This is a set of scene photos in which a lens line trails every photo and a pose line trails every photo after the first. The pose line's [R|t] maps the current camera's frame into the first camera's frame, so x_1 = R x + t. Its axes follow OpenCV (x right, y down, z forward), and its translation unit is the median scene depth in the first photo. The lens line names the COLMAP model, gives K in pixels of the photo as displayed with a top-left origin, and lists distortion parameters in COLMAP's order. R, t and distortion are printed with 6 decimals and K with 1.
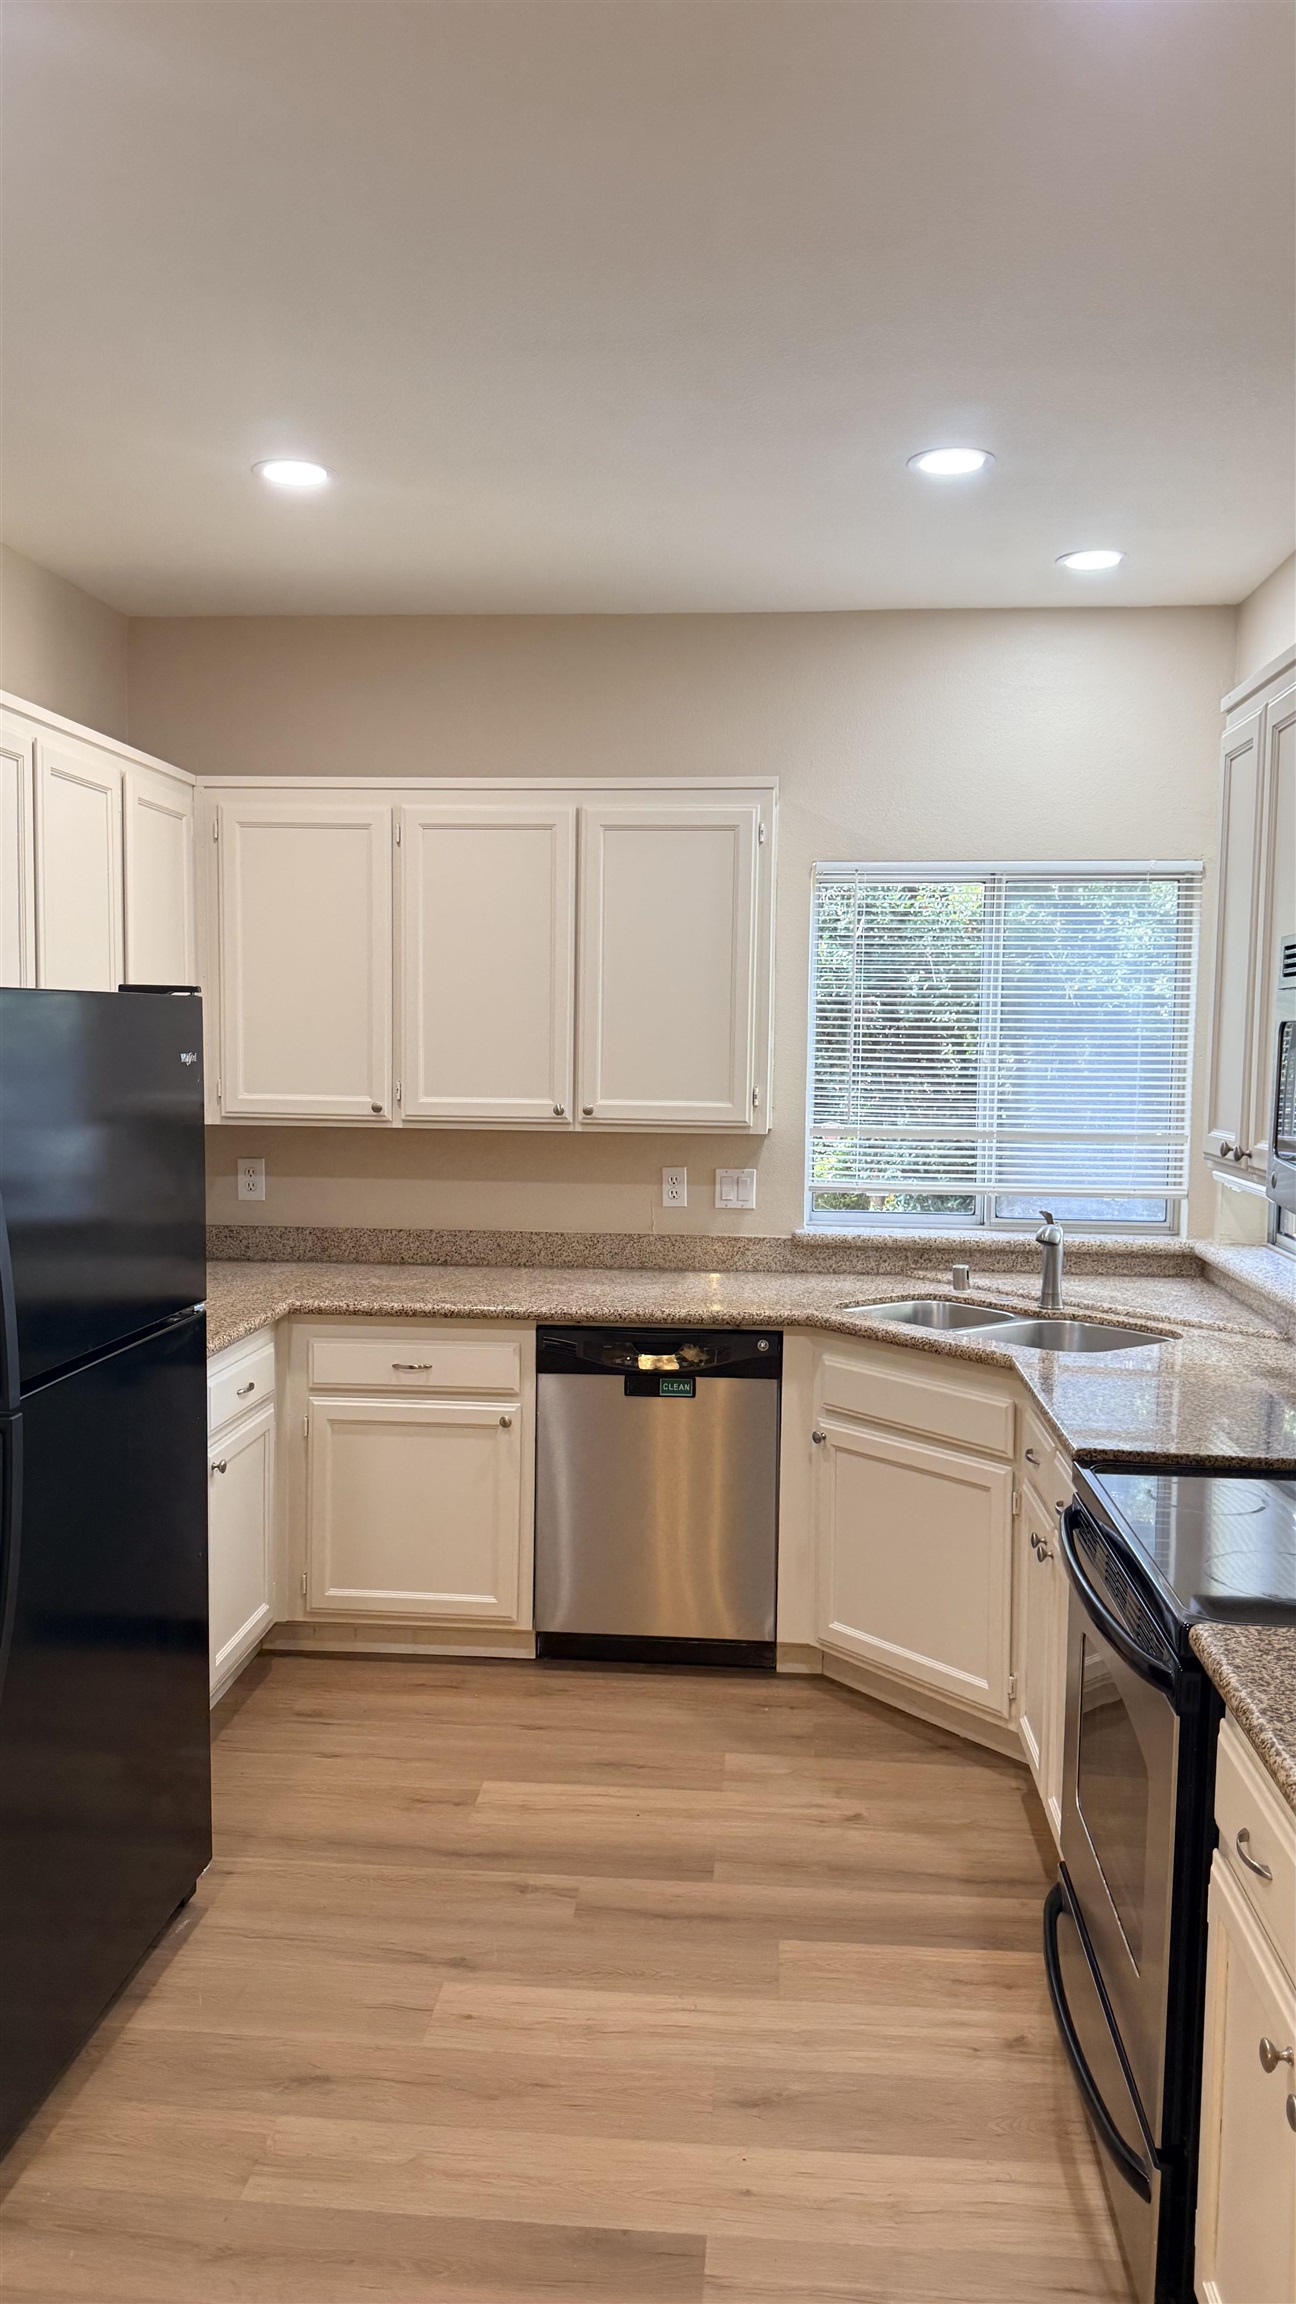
lens RADIAL K [[1662.6, 0, 633.4], [0, 1662.6, 1140.1], [0, 0, 1]] dist [0.074538, -0.081597]
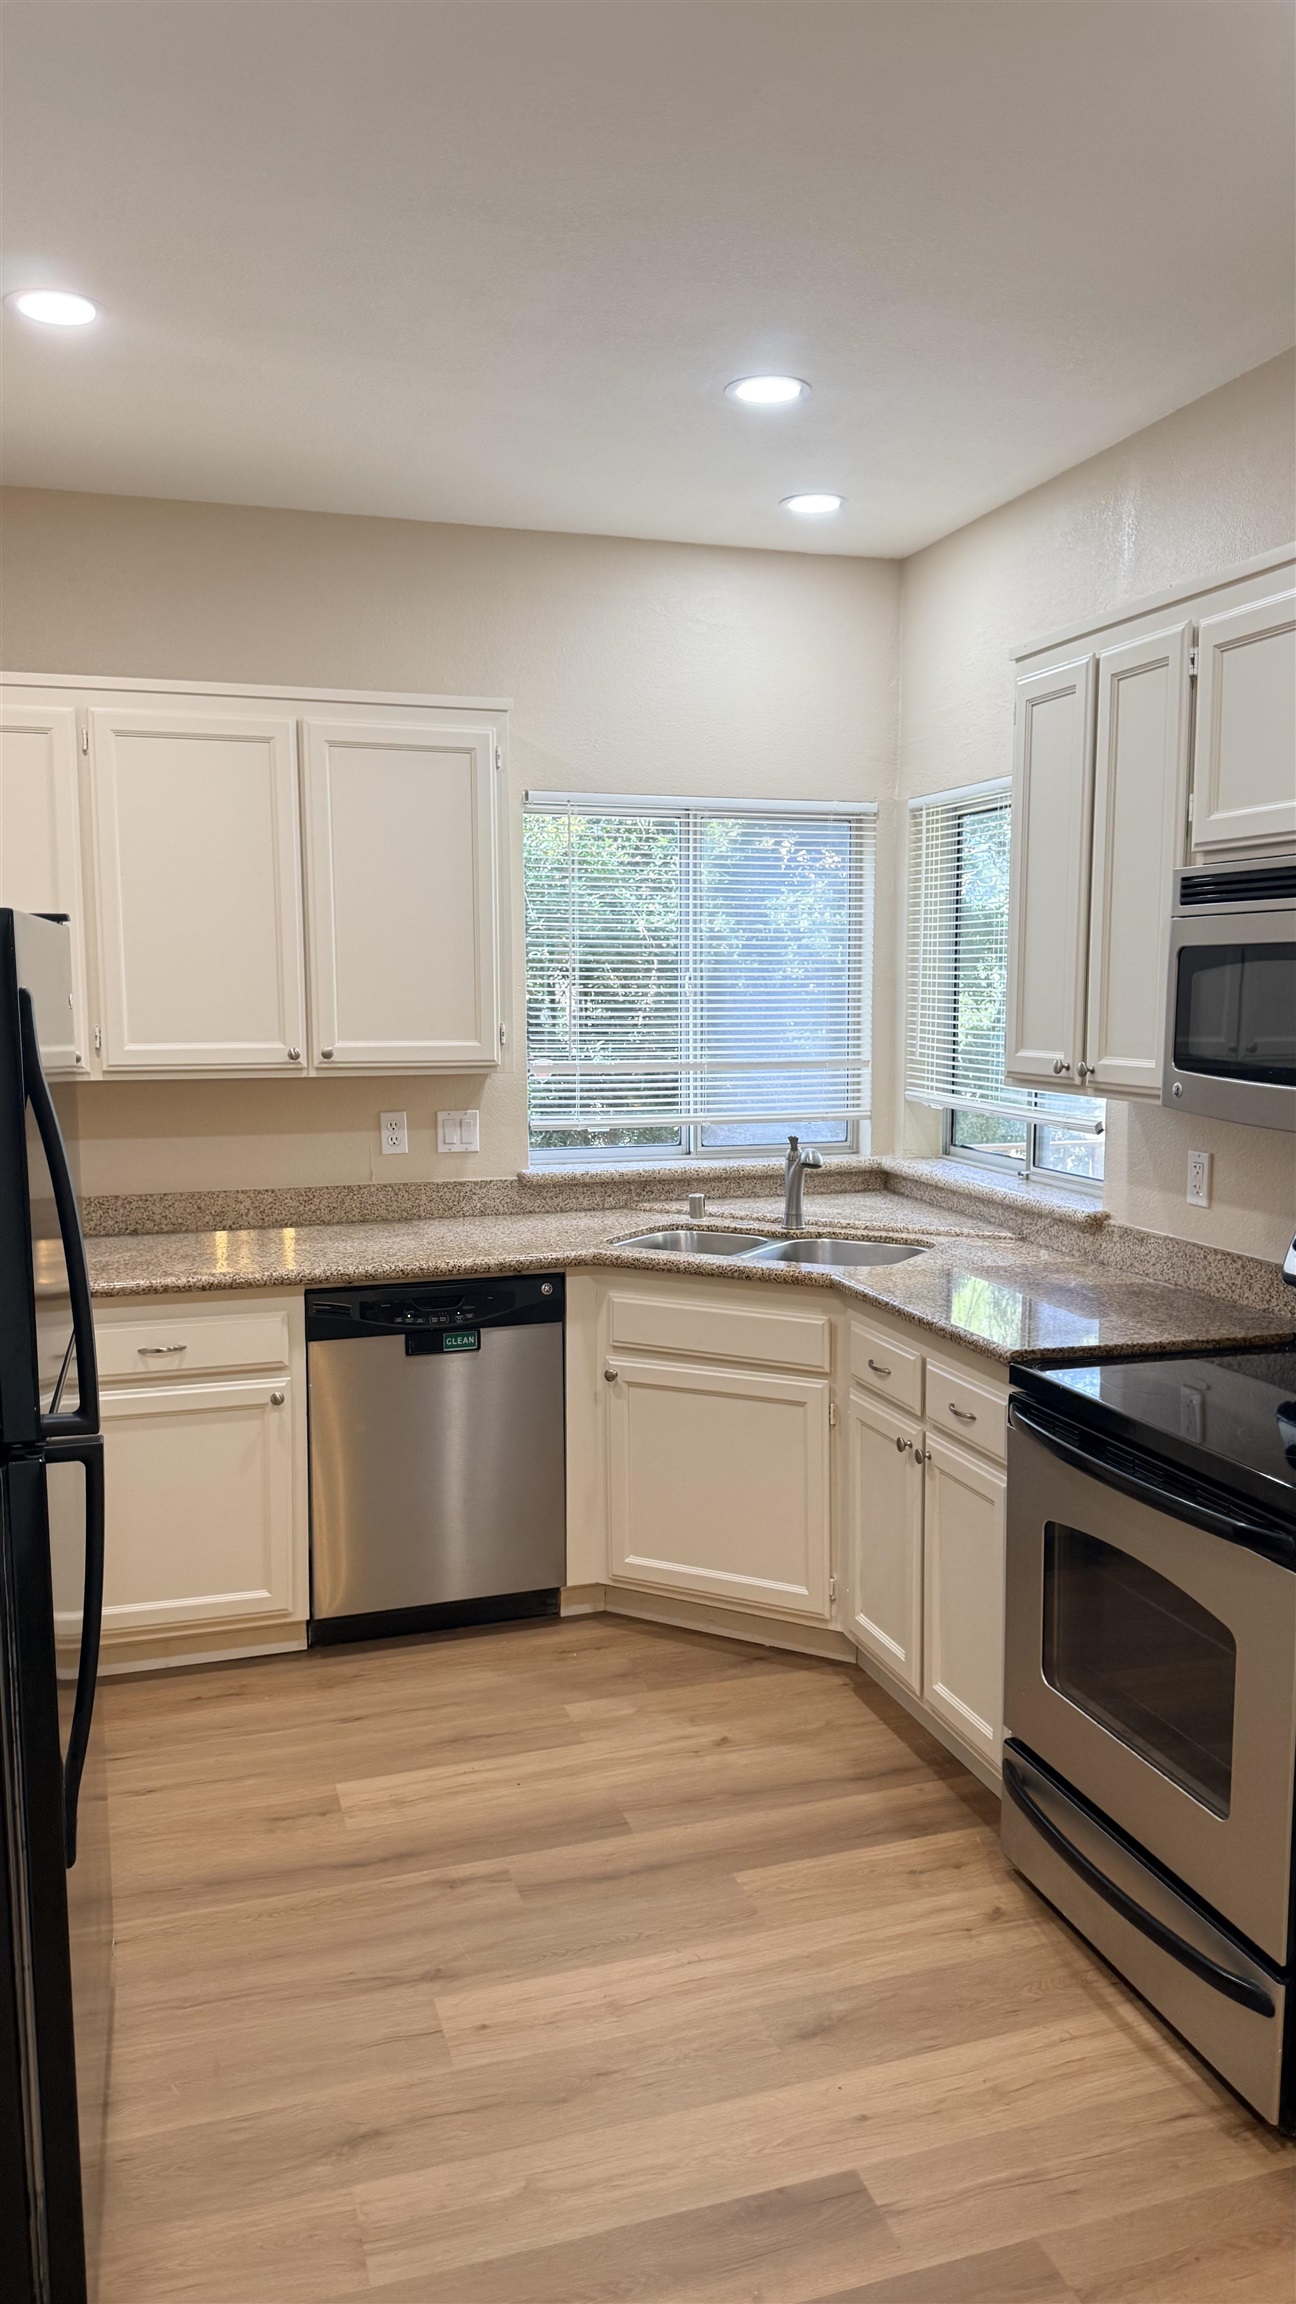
lens RADIAL K [[1657.0, 0, 680.3], [0, 1657.0, 1143.4], [0, 0, 1]] dist [0.084120, -0.097917]
pose [[0.917575, -0.053476, 0.393951, -0.240313], [0.038660, 0.998218, 0.045456, -0.002871], [-0.395680, -0.026479, 0.918007, 0.084553]]
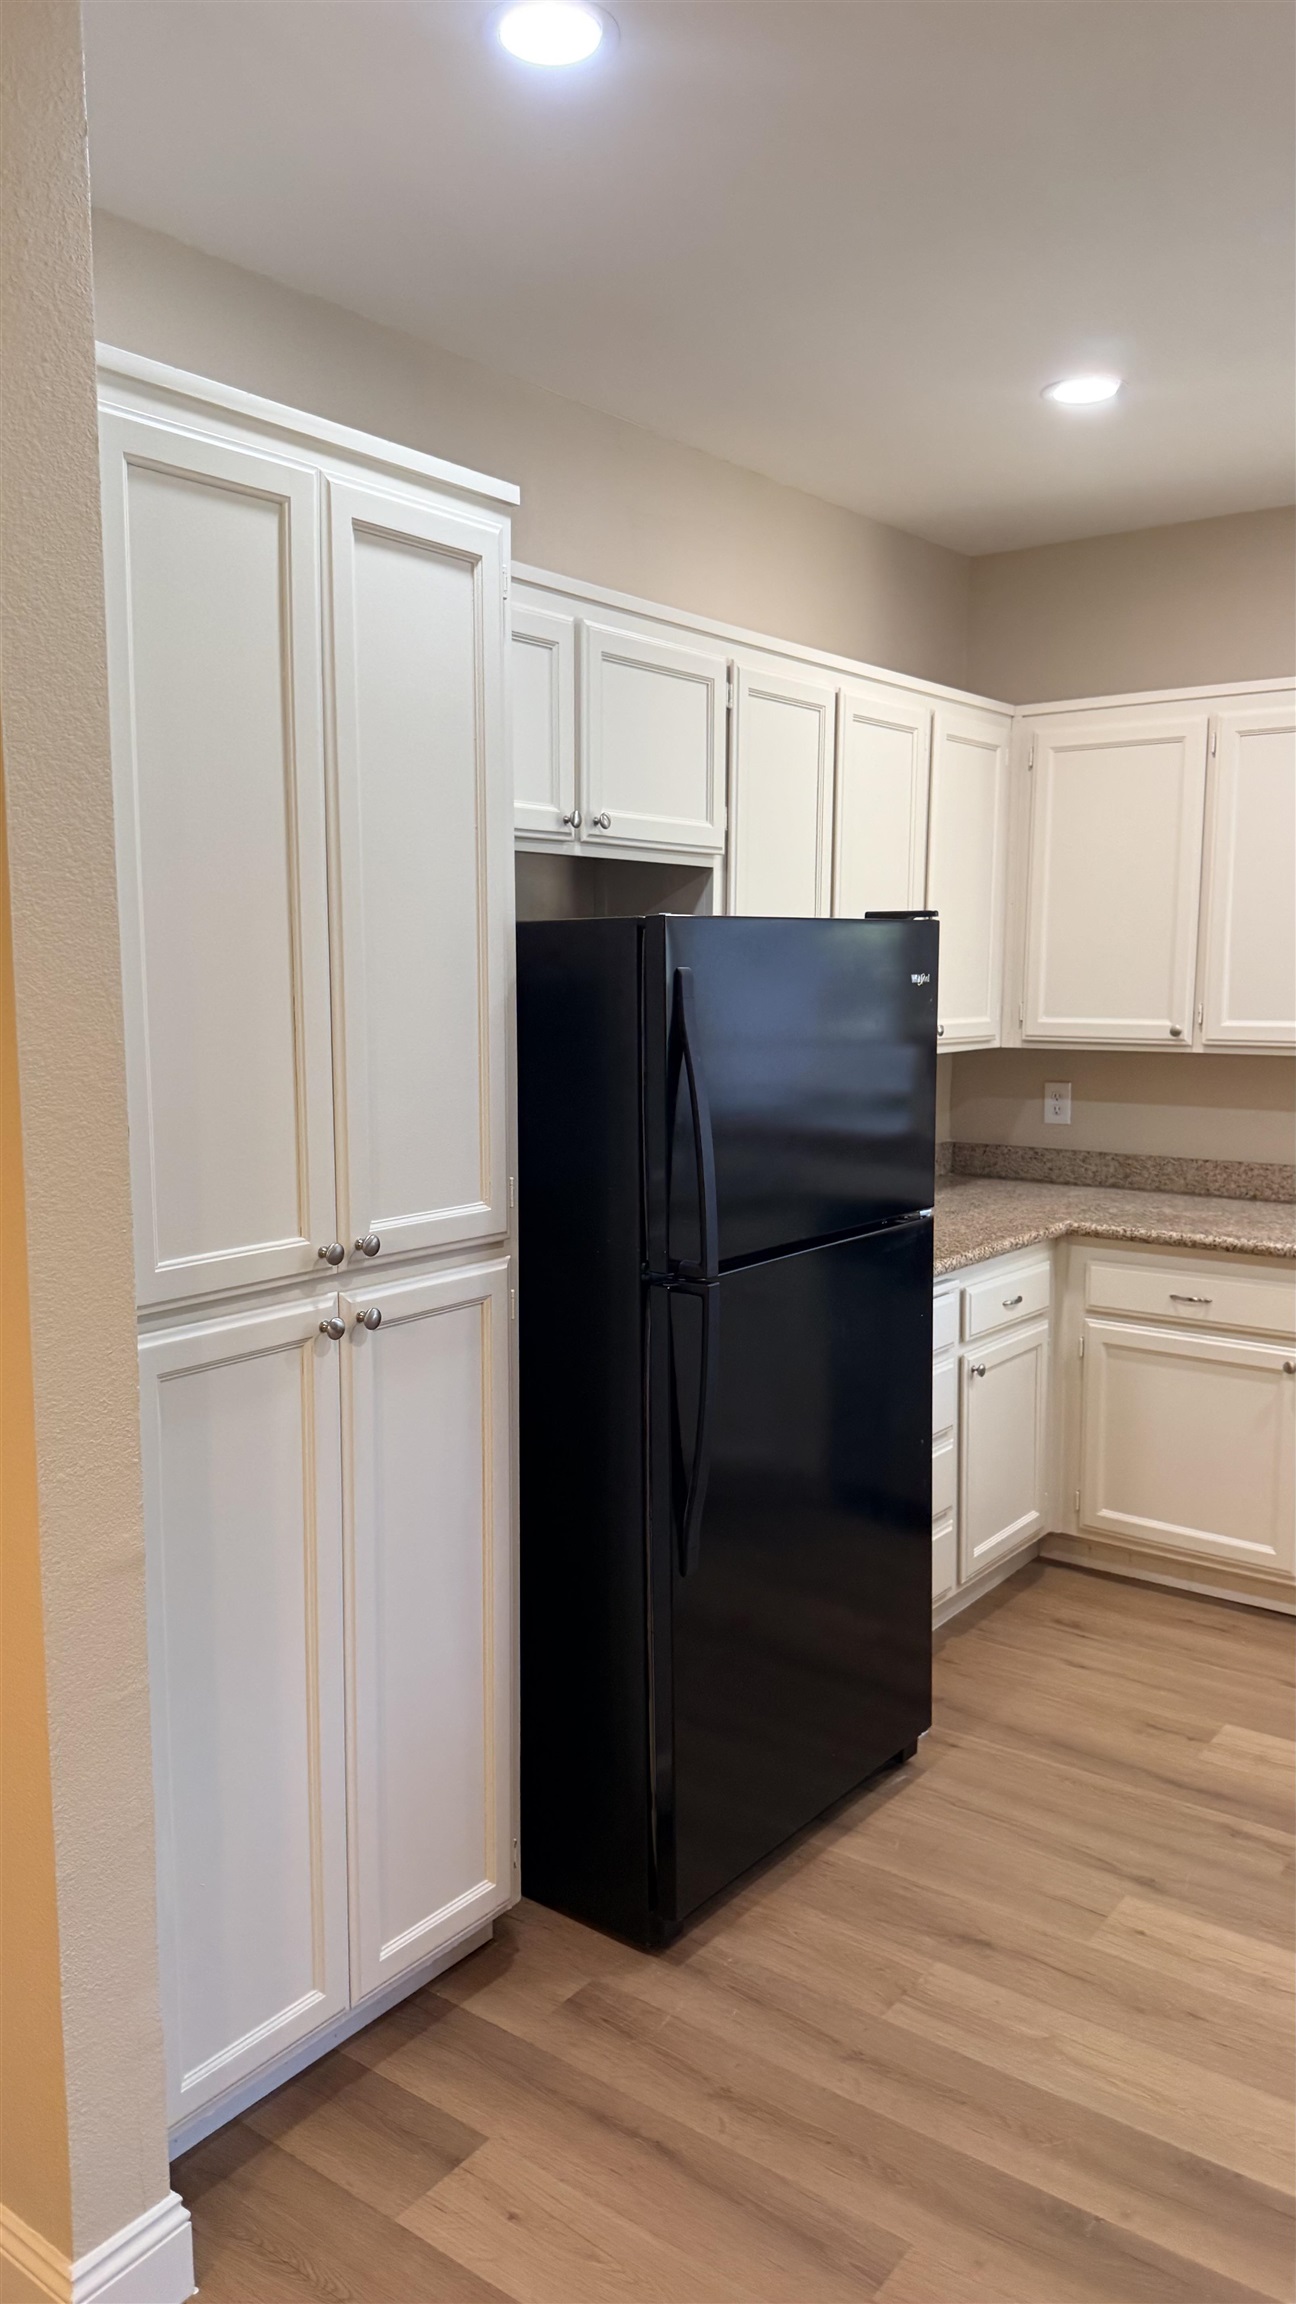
lens RADIAL K [[1662.6, 0, 633.4], [0, 1662.6, 1140.1], [0, 0, 1]] dist [0.074538, -0.081597]
pose [[0.848903, 0.041226, -0.526938, 0.110827], [-0.020779, 0.998786, 0.044667, 0.007579], [0.528140, -0.026969, 0.848729, 0.001370]]
